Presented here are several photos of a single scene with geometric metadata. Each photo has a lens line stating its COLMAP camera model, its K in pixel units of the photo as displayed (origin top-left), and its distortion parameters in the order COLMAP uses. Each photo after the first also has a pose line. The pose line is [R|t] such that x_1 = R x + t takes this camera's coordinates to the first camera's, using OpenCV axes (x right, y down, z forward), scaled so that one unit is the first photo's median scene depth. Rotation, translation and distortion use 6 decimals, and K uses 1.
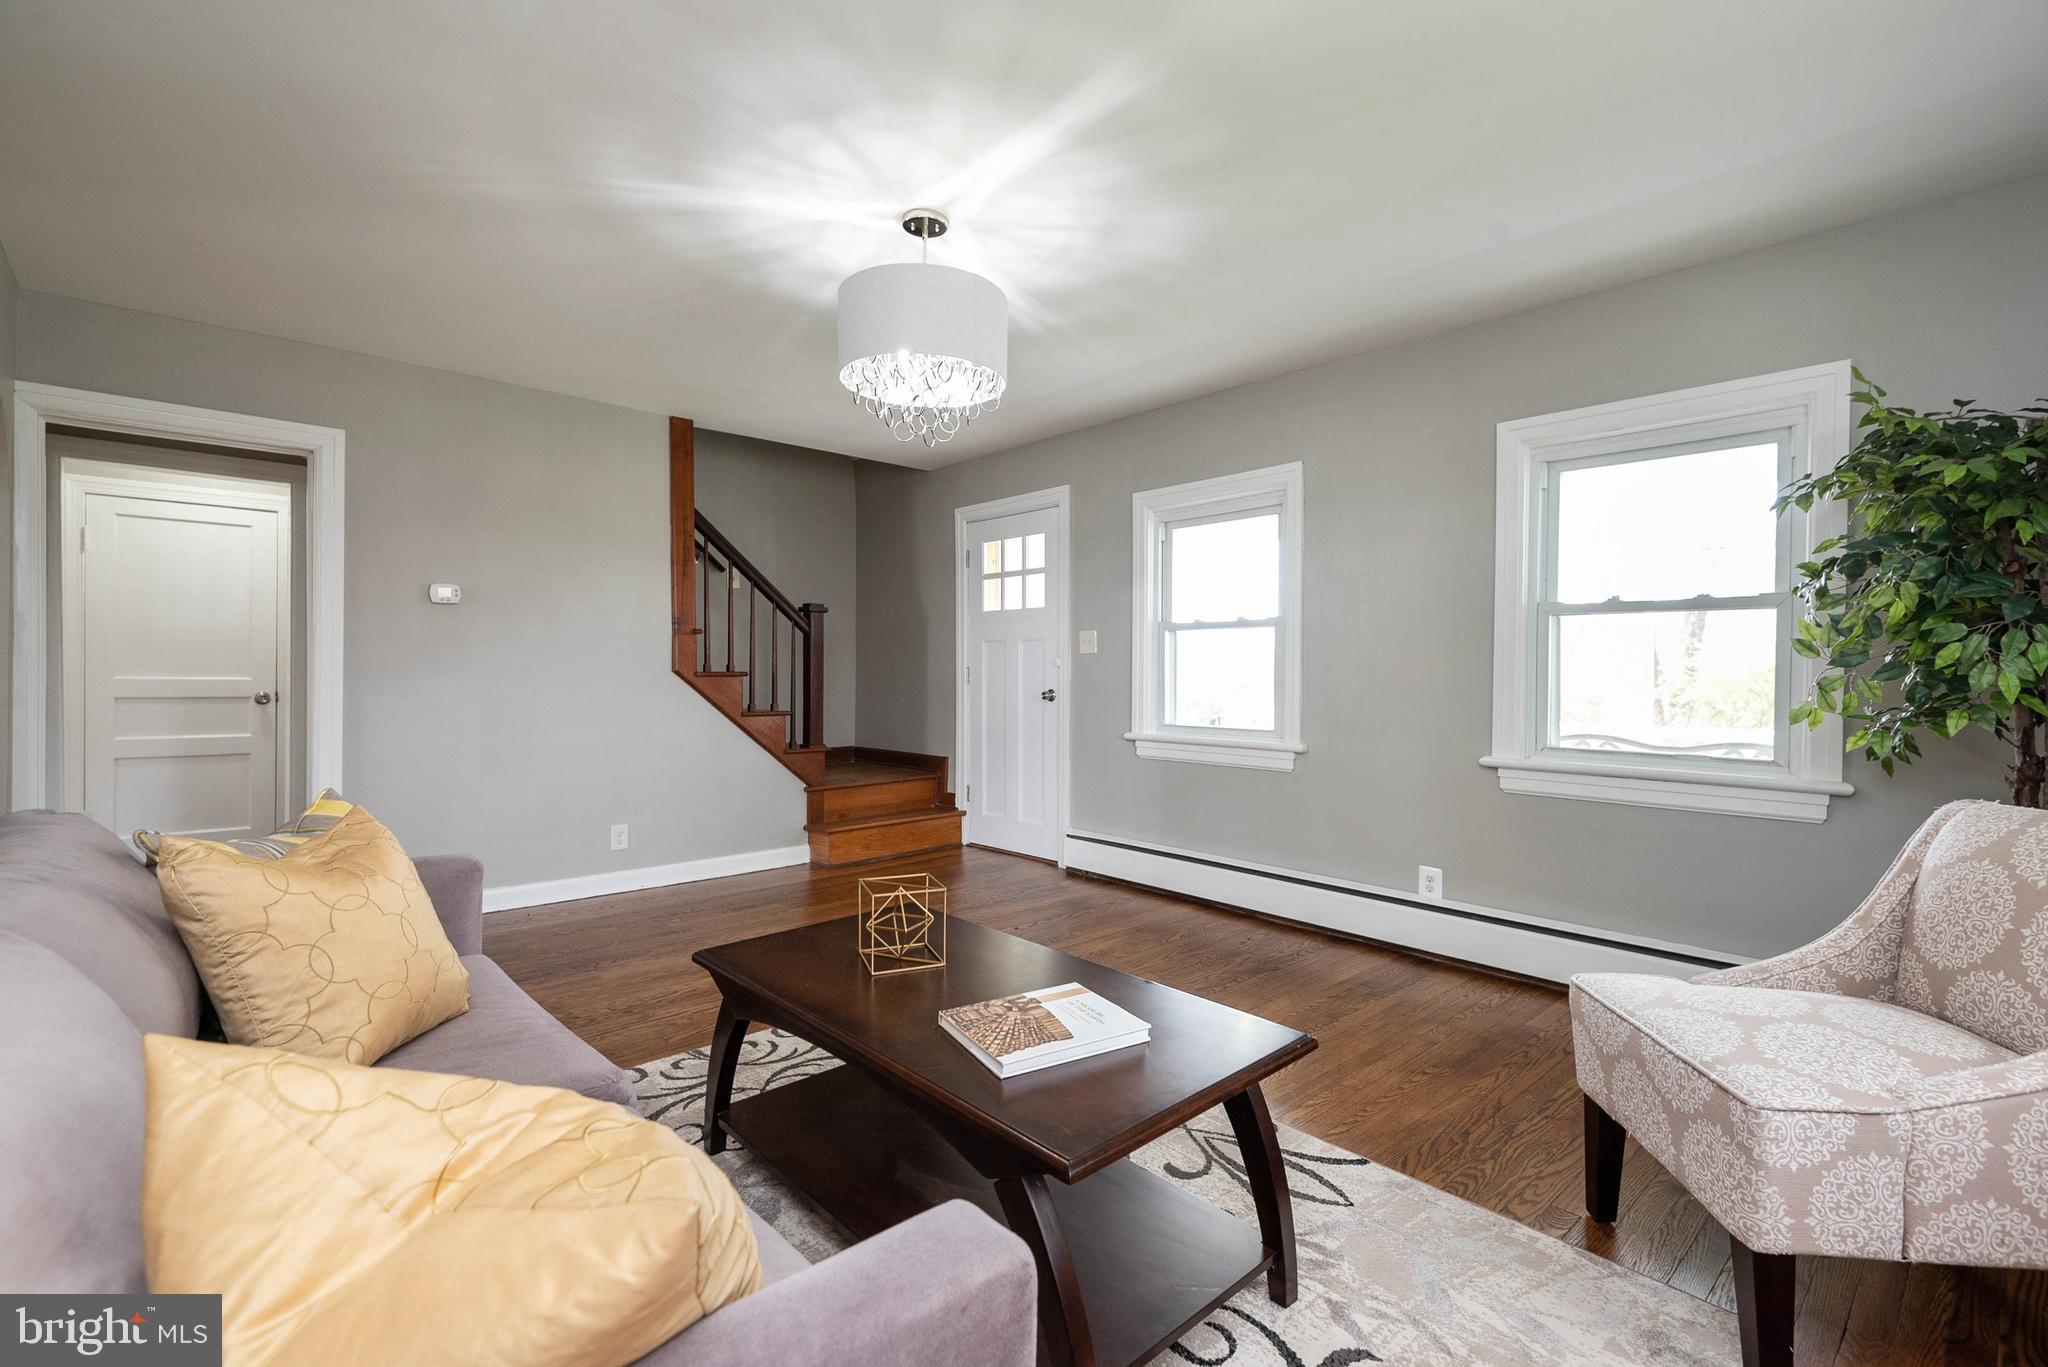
lens RADIAL K [[892.8, 0, 1027.4], [0, 892.8, 697.2], [0, 0, 1]] dist [0.030044, 0.000020]
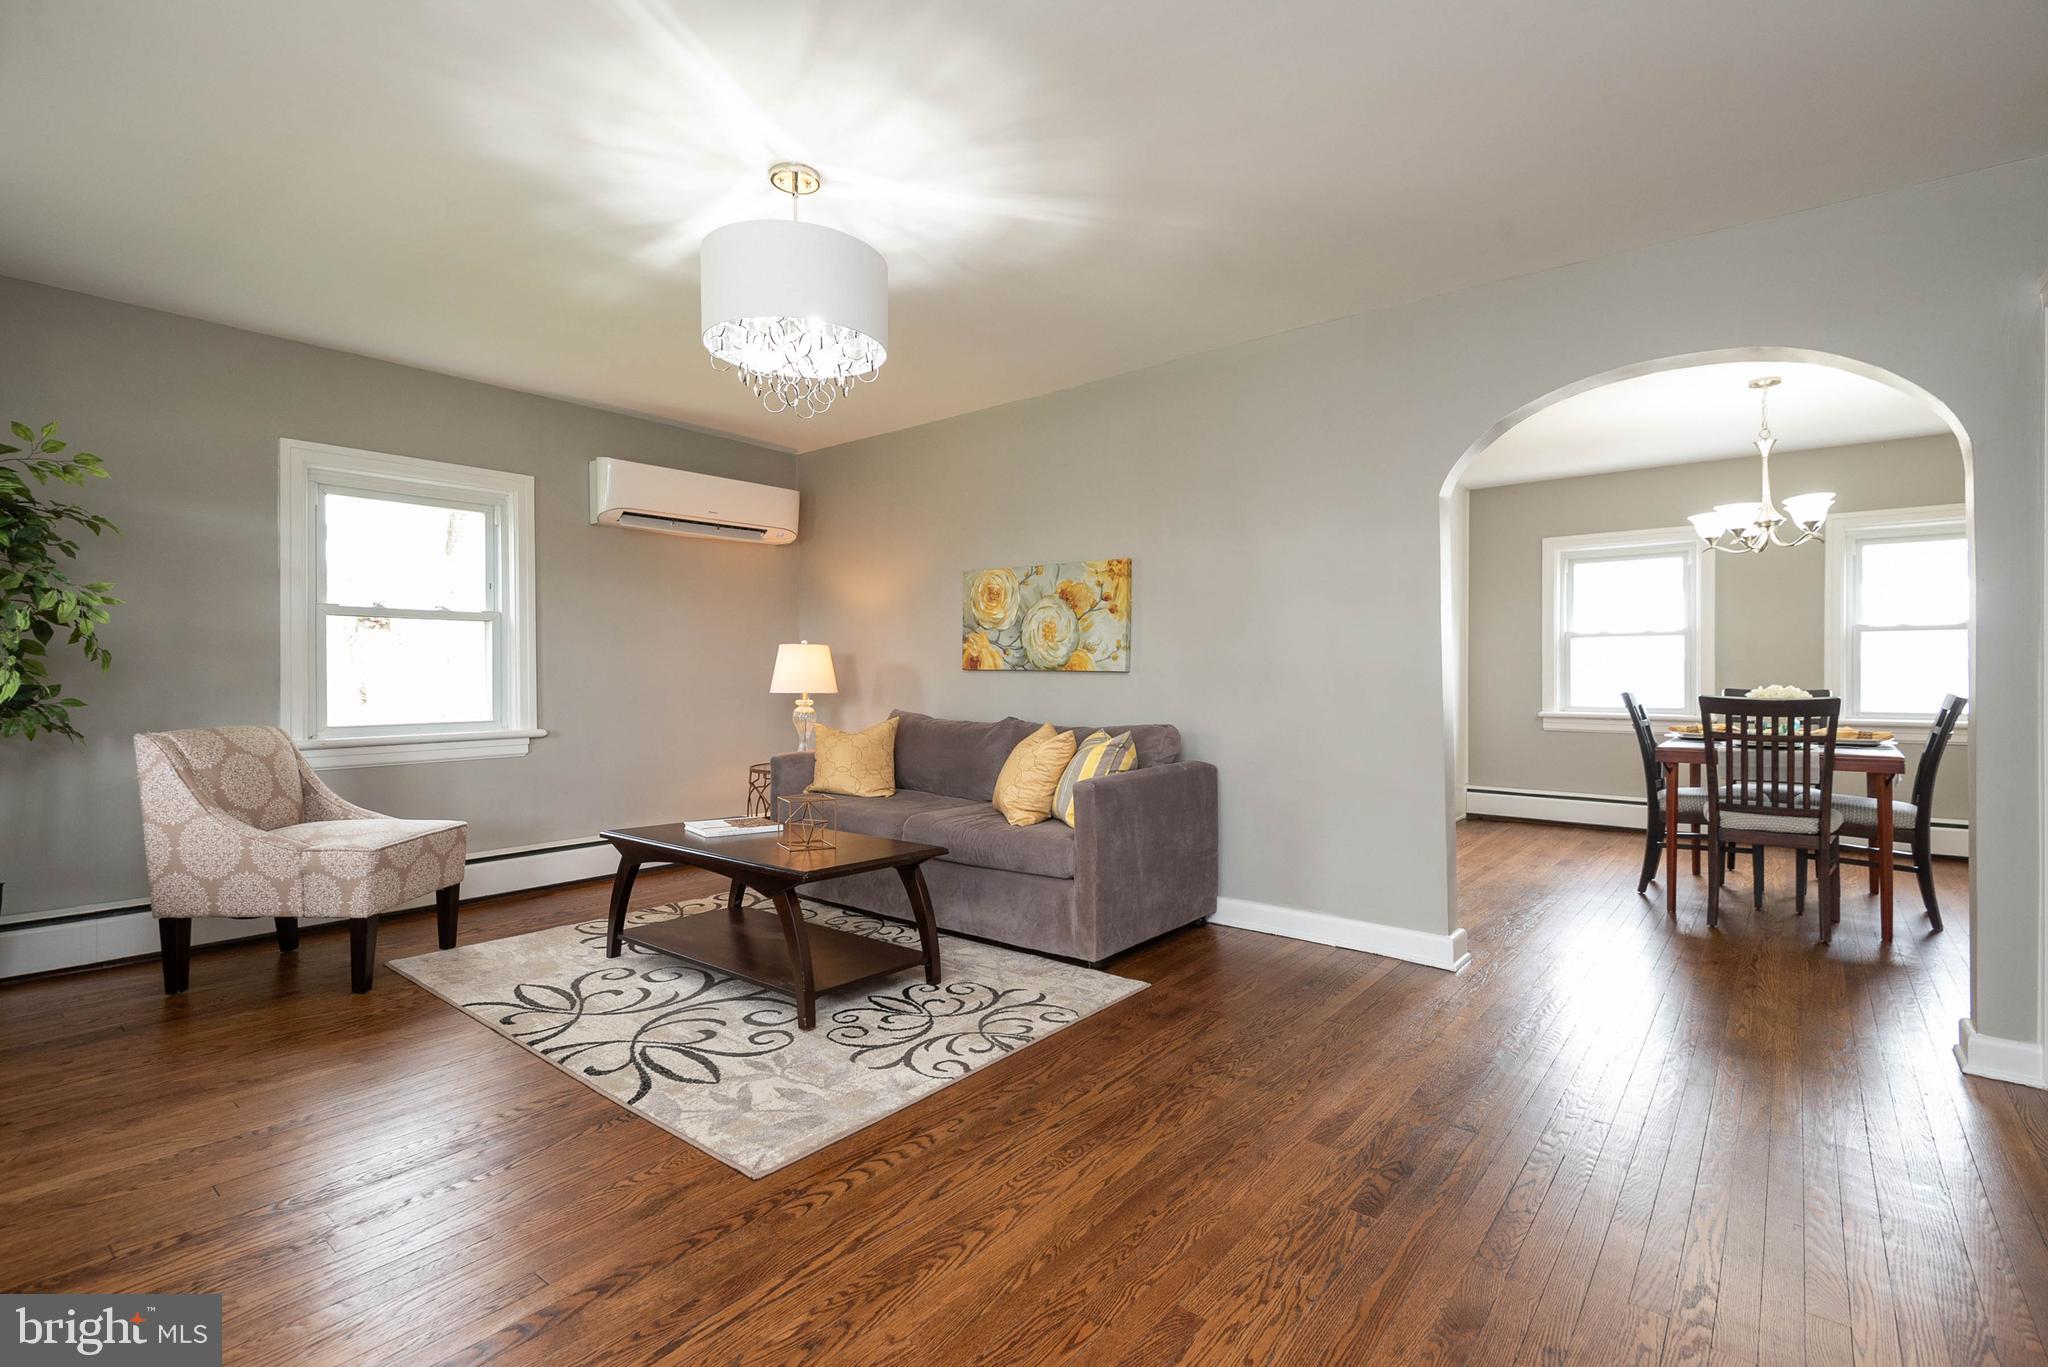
lens RADIAL K [[940.2, 0, 1027.8], [0, 940.2, 680.3], [0, 0, 1]] dist [0.045134, -0.022246]
pose [[-0.990015, -0.010274, -0.140588, -0.161346], [-0.014250, 0.999526, 0.027302, -0.028092], [0.140241, 0.029033, -0.989692, 1.501316]]
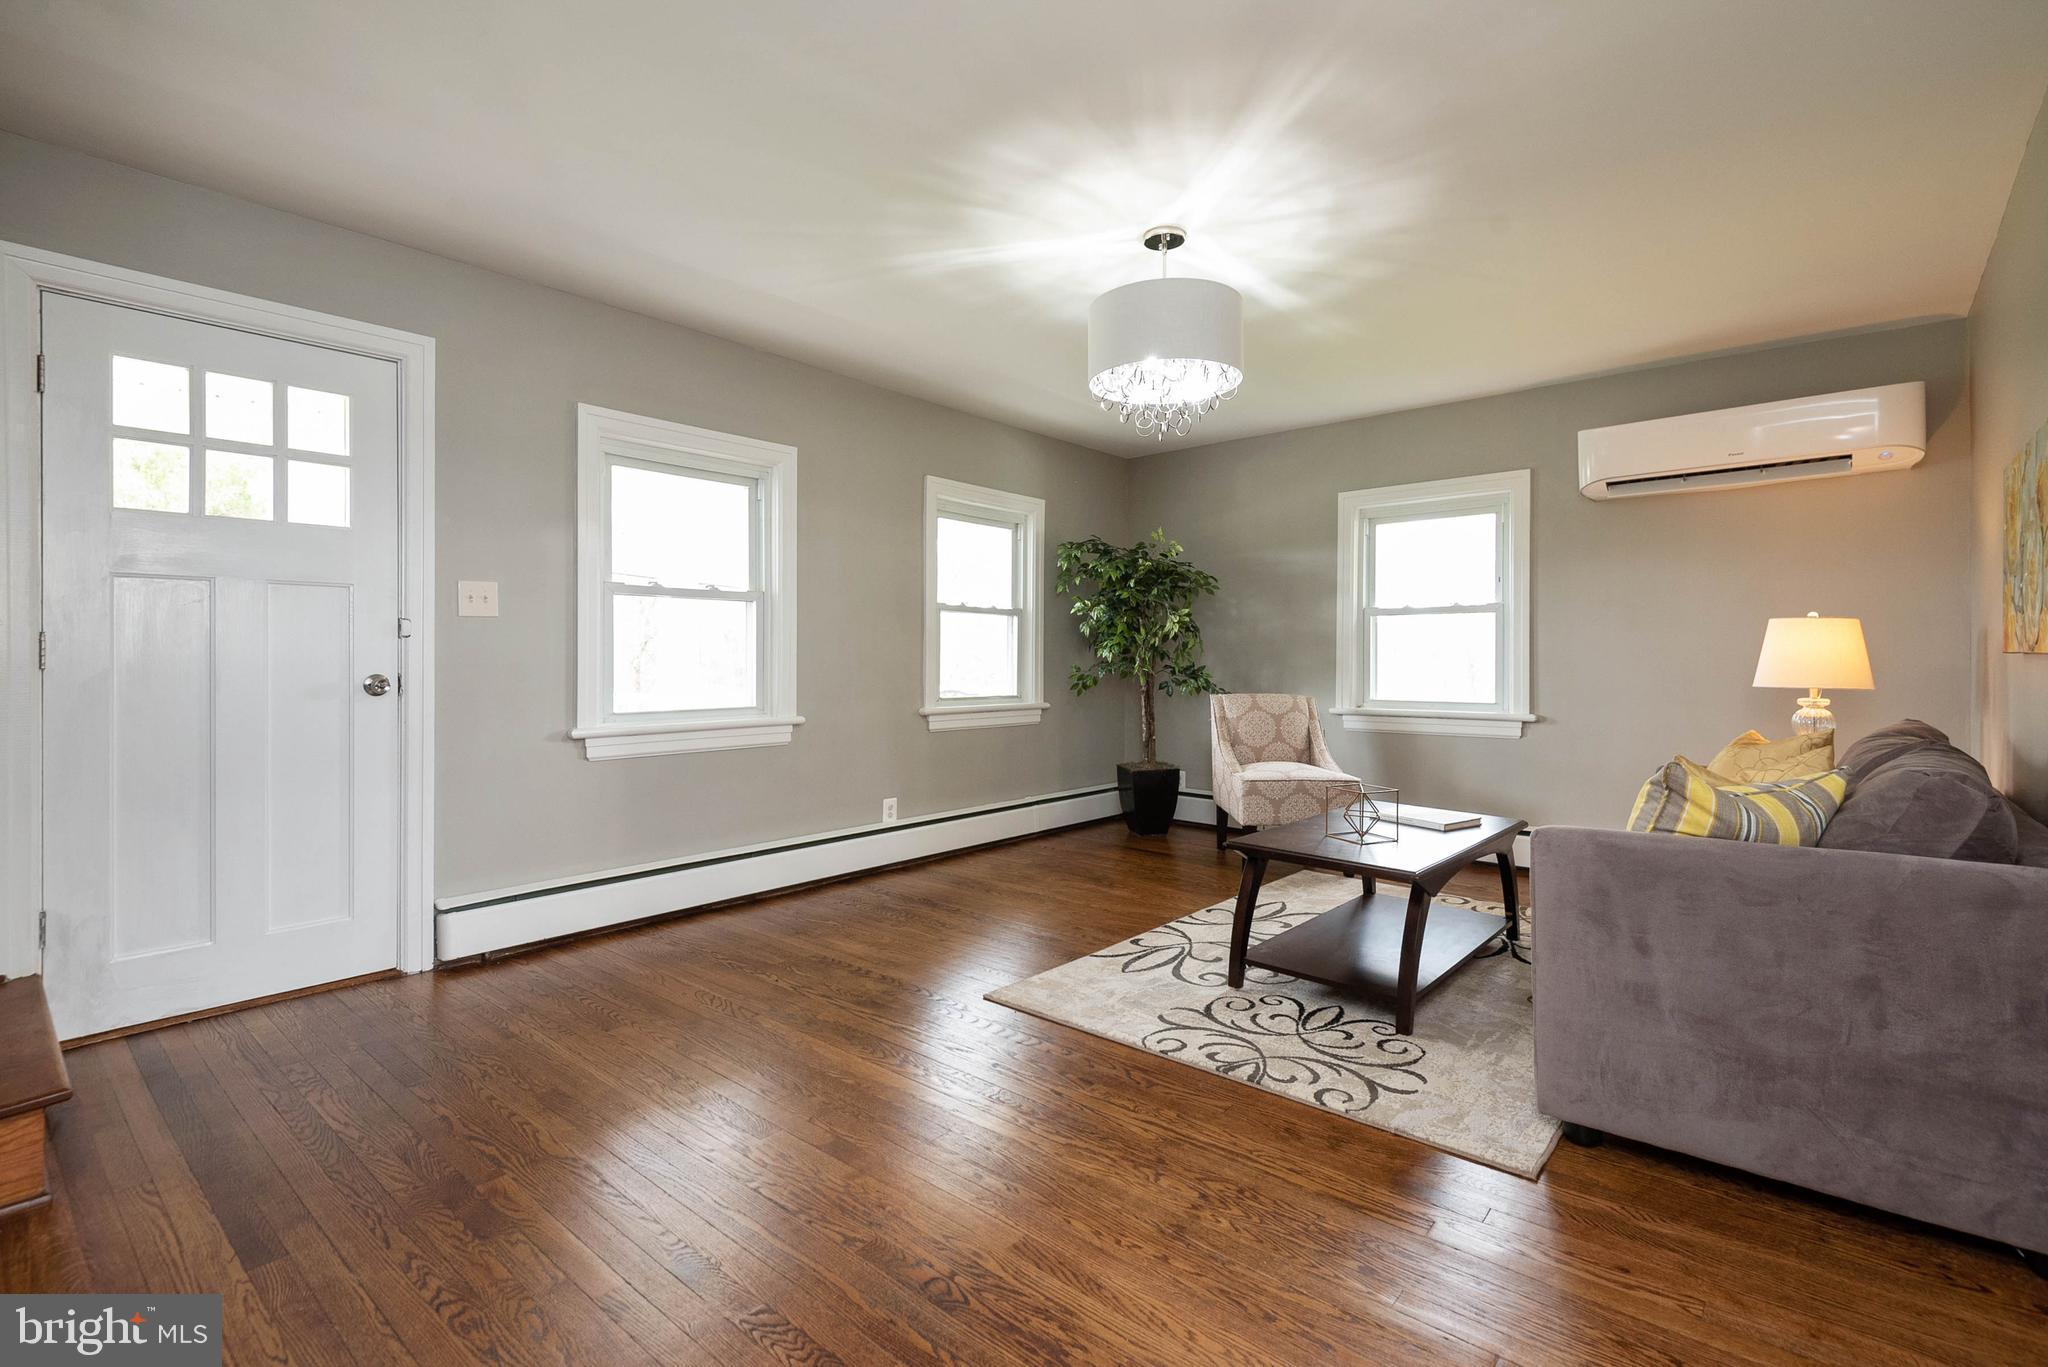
lens RADIAL K [[926.4, 0, 1024.0], [0, 926.4, 683.5], [0, 0, 1]] dist [0.009078, 0.000141]
pose [[-0.104884, -0.038788, 0.993728, -0.913473], [0.021472, 0.998918, 0.041257, -0.028277], [-0.994253, 0.025664, -0.103937, 0.964325]]
